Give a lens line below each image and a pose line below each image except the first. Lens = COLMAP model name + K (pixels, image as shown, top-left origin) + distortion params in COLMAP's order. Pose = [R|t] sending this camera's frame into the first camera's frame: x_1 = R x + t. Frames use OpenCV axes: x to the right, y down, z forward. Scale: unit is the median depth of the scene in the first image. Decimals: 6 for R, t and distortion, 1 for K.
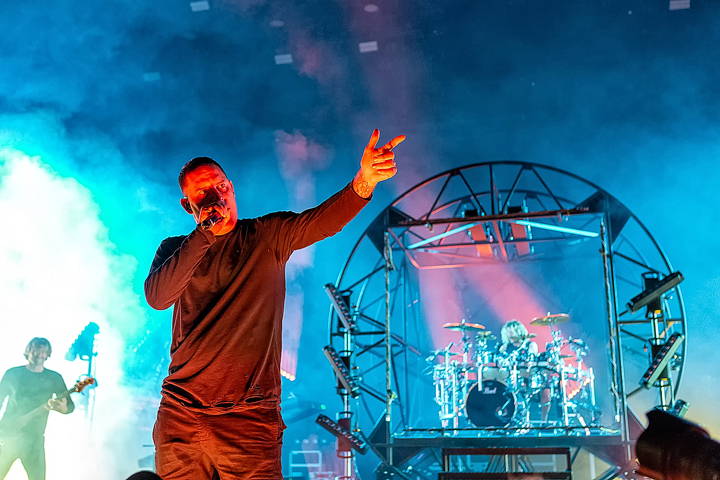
lens RADIAL K [[836.3, 0, 360.2], [0, 836.3, 225.8], [0, 0, 1]] dist [-0.015392, -0.016947]
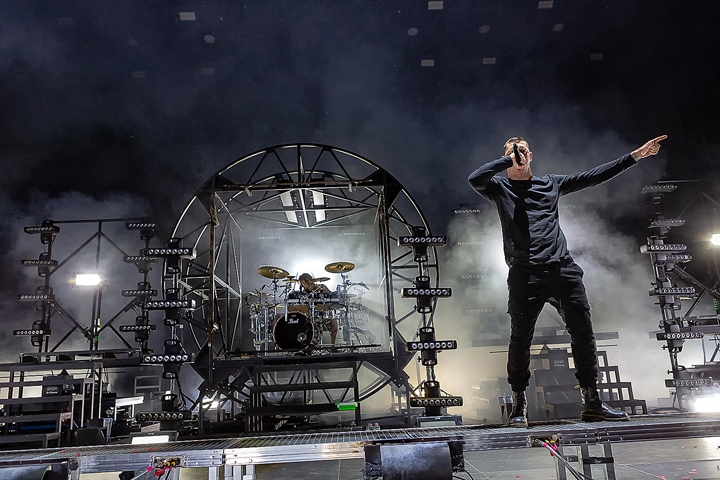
lens RADIAL K [[547.6, 0, 360.0], [0, 547.6, 240.0], [0, 0, 1]] dist [0.002360, 0.004210]
pose [[0.961855, 0.019714, 0.272850, 0.021374], [-0.027402, 0.999327, 0.024394, 0.049435], [-0.272185, -0.030940, 0.961747, 0.167146]]
